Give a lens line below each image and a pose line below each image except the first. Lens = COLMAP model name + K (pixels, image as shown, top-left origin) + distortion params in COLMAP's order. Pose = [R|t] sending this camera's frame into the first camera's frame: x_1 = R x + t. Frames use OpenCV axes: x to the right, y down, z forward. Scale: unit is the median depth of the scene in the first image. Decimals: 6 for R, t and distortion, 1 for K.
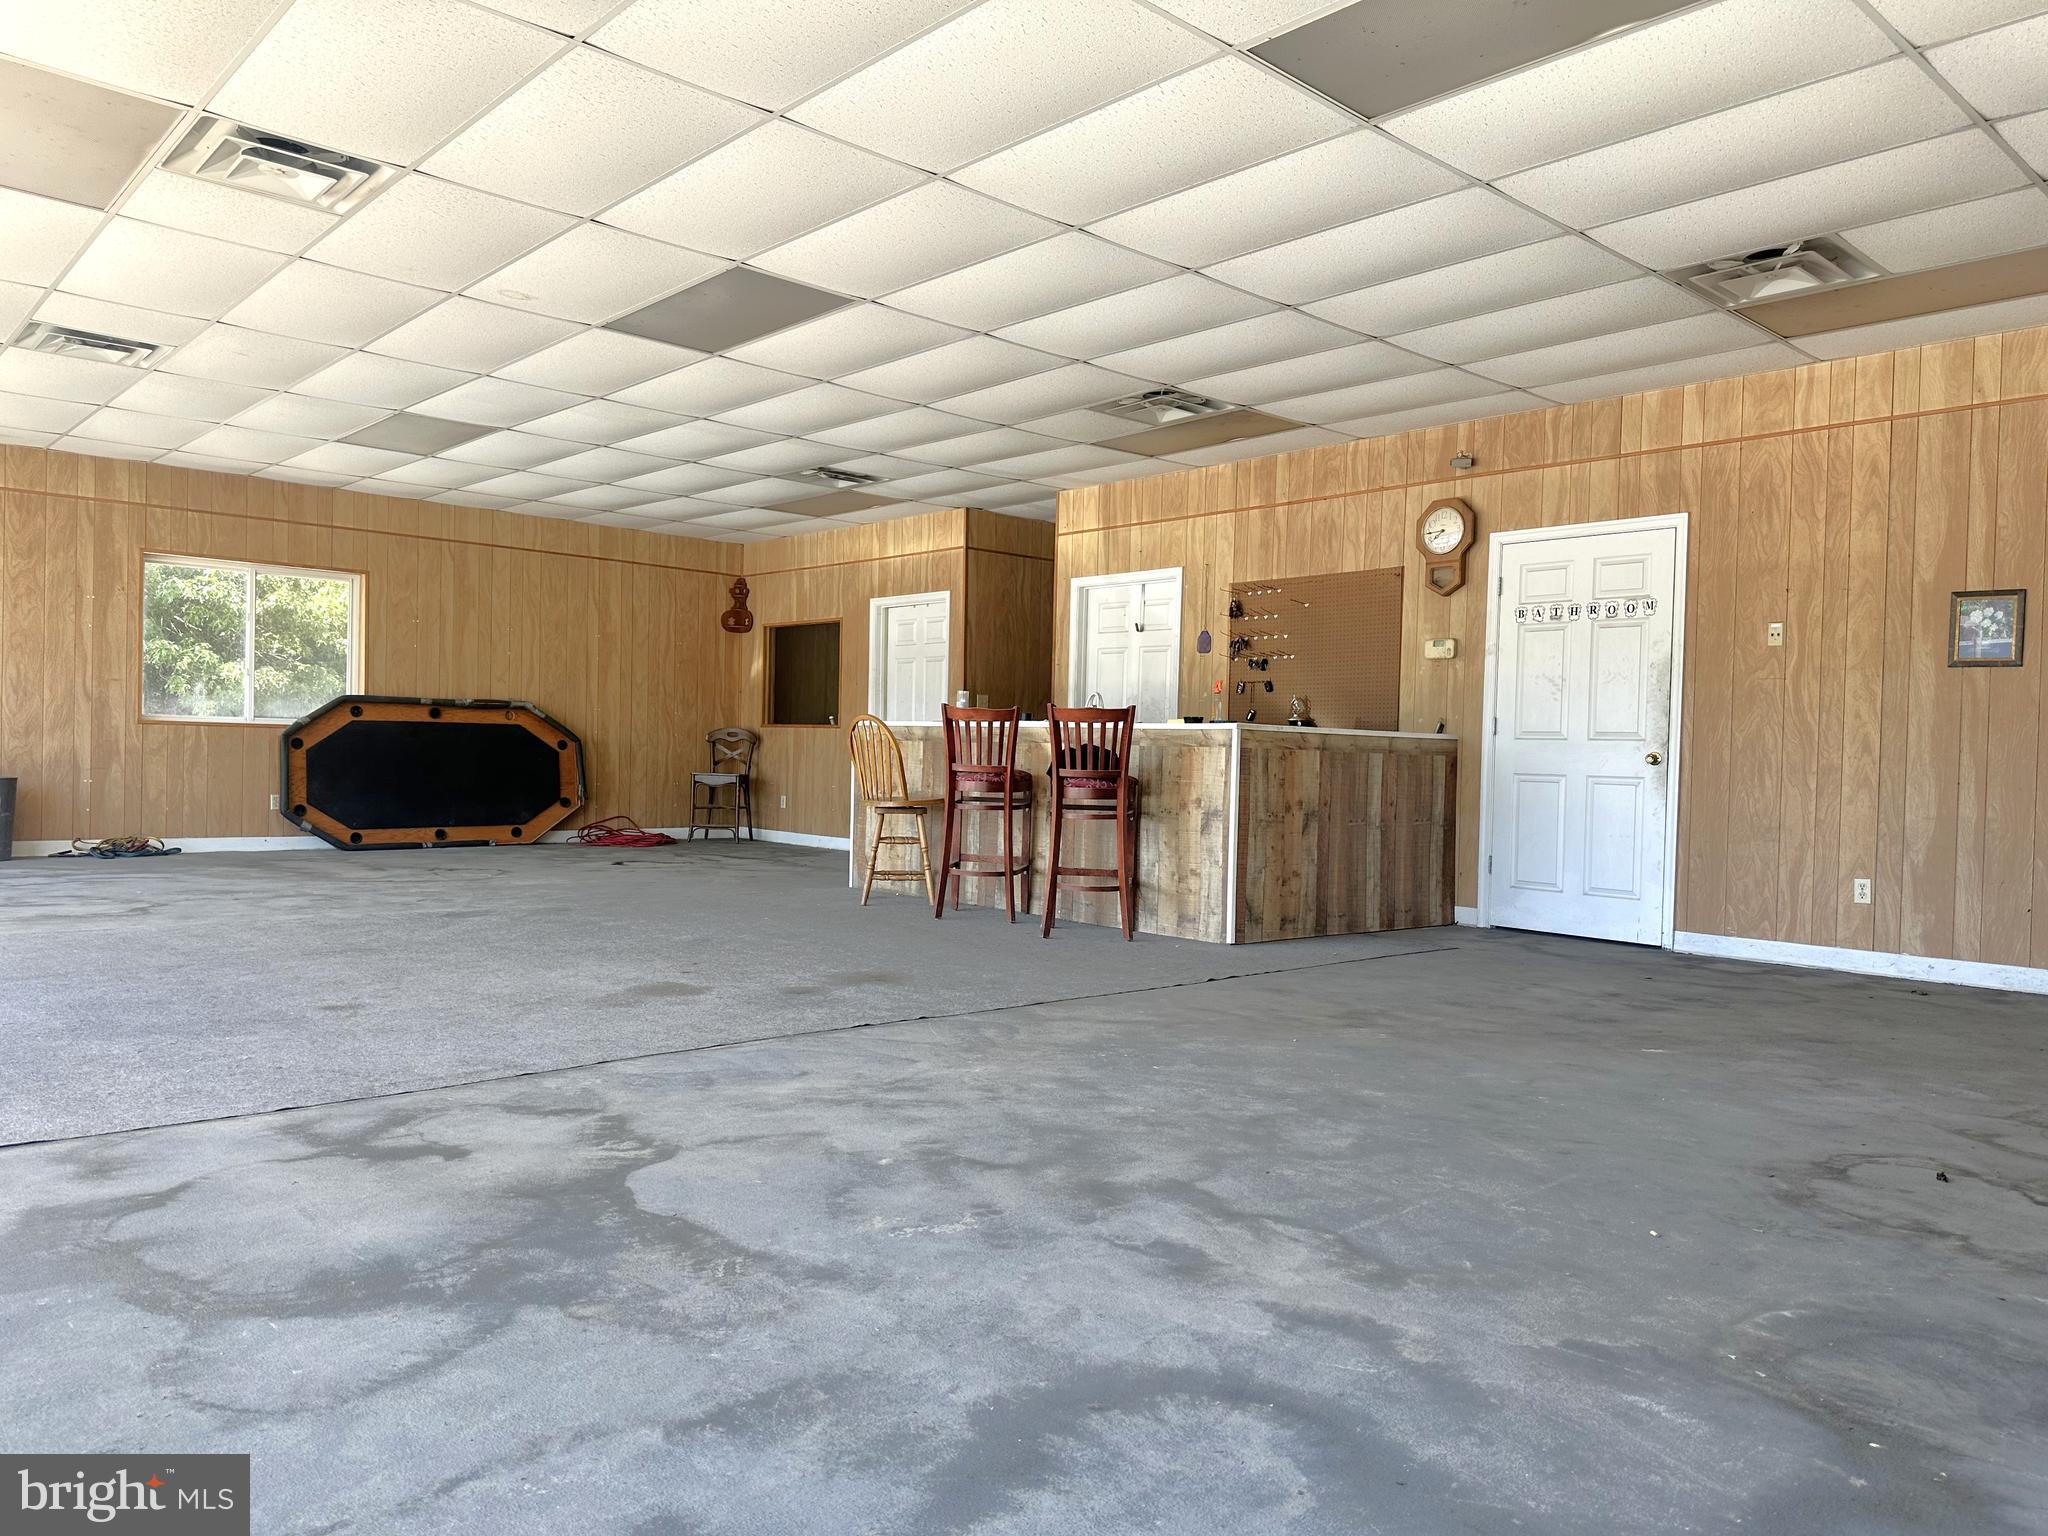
lens RADIAL K [[1466.8, 0, 1027.6], [0, 1466.8, 773.9], [0, 0, 1]] dist [-0.008488, -0.004663]
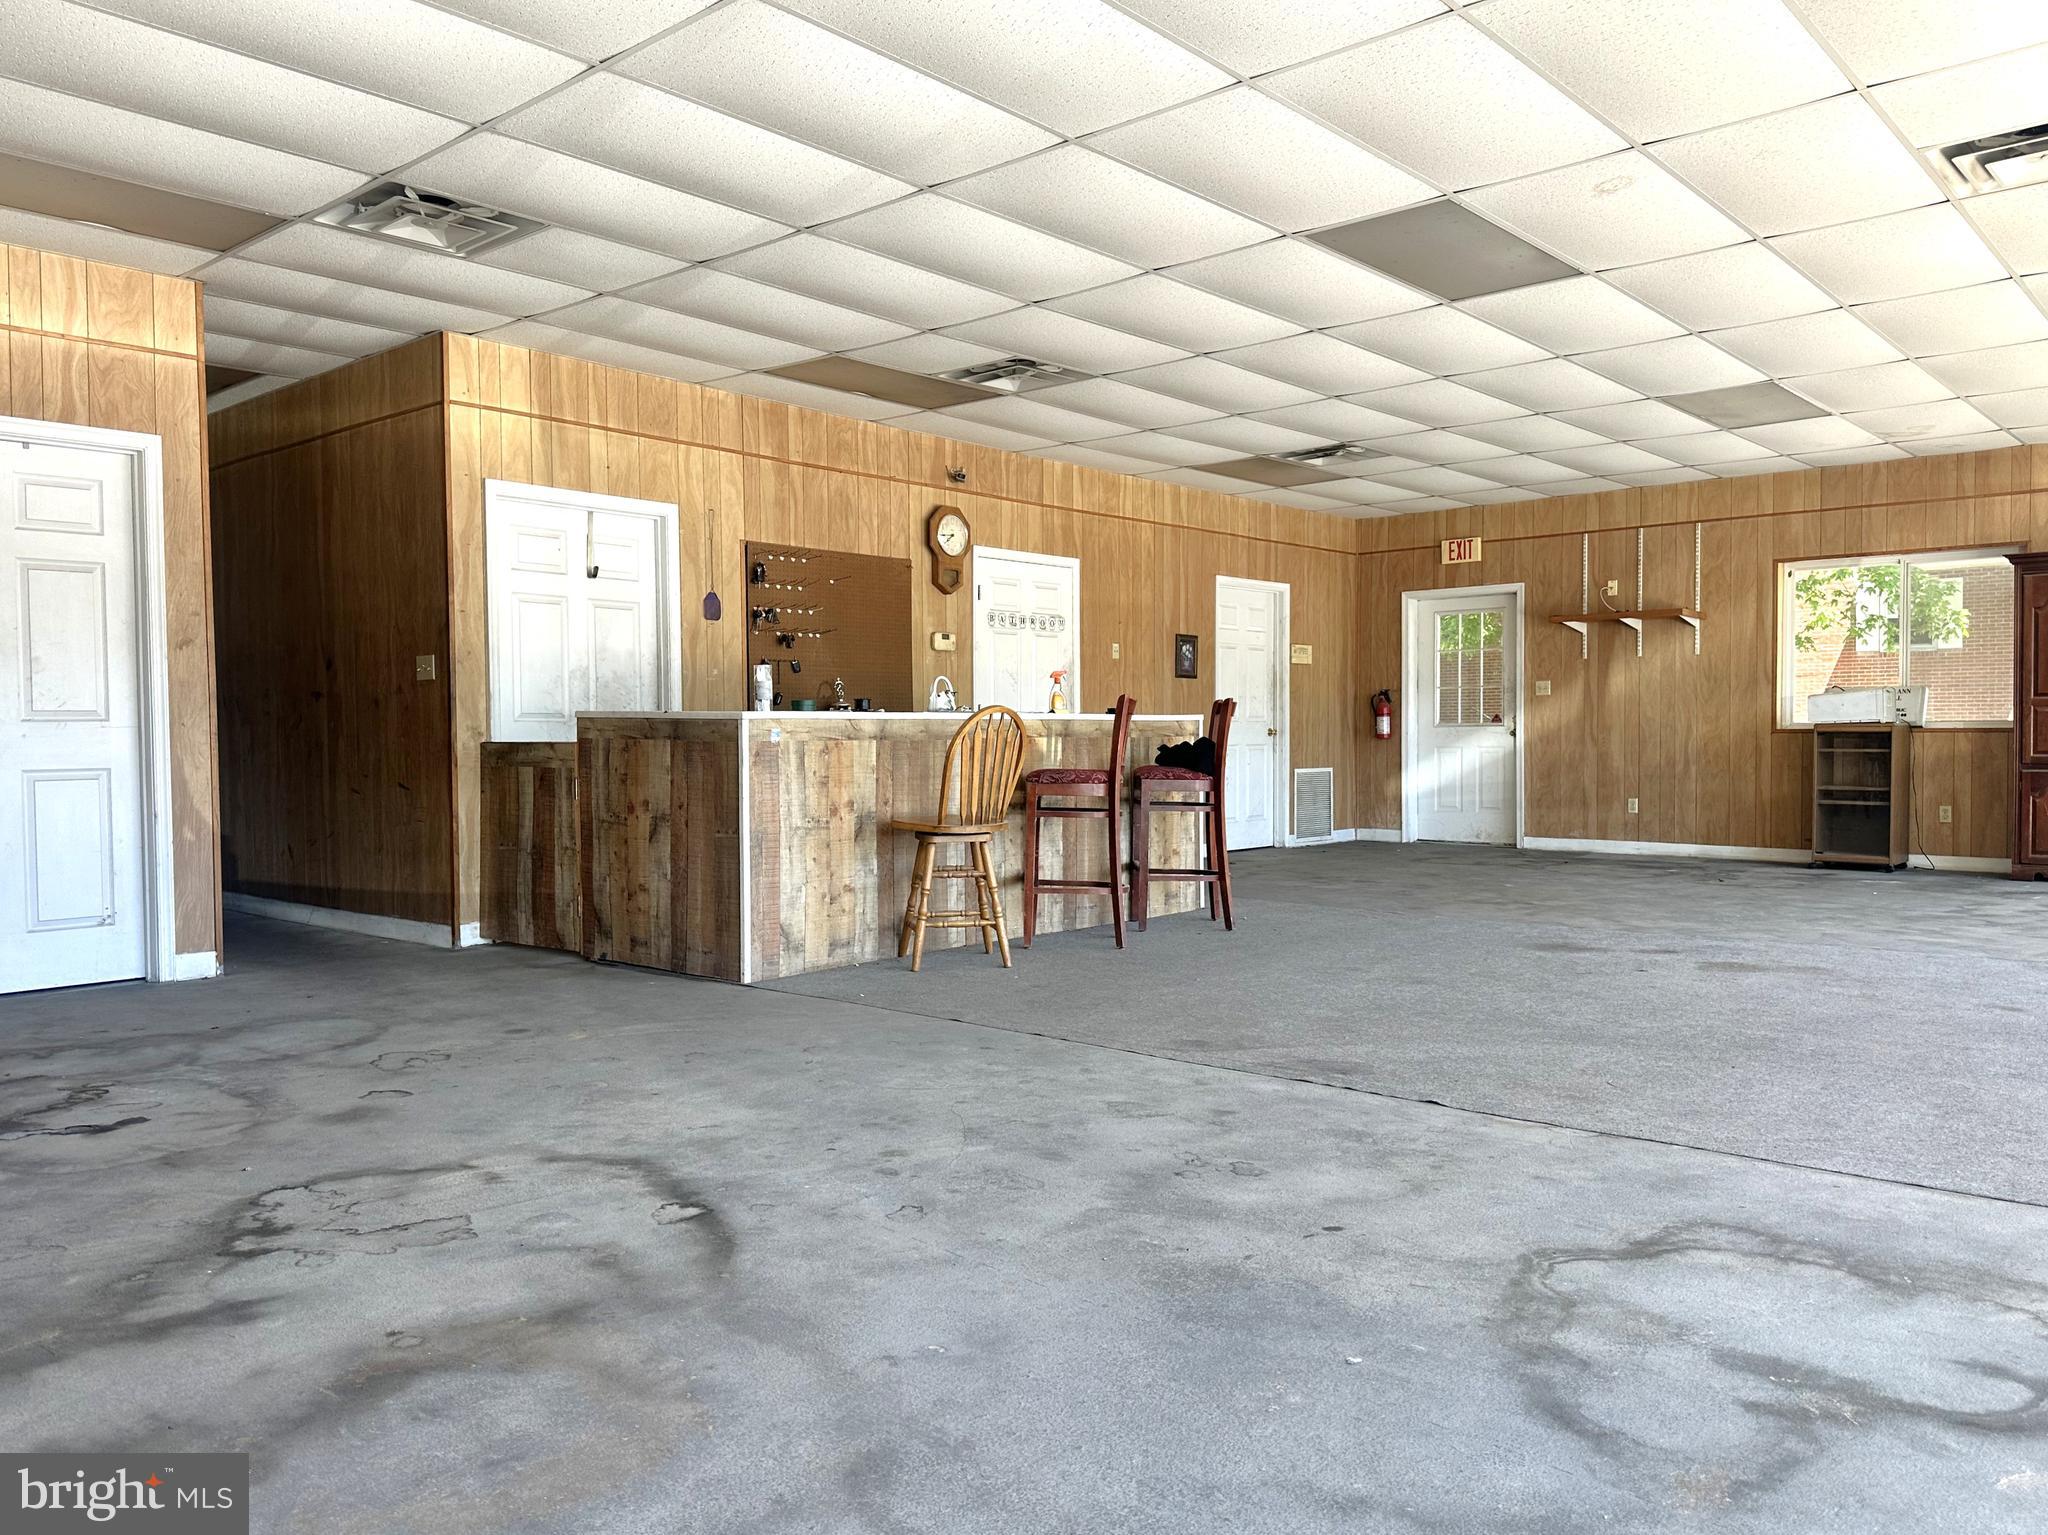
lens RADIAL K [[1466.8, 0, 1027.7], [0, 1466.8, 767.6], [0, 0, 1]] dist [-0.008488, -0.004663]
pose [[-0.147865, -0.045865, 0.987944, -0.732372], [0.019909, 0.998584, 0.049338, -0.039666], [-0.988807, 0.026964, -0.146742, 0.989493]]
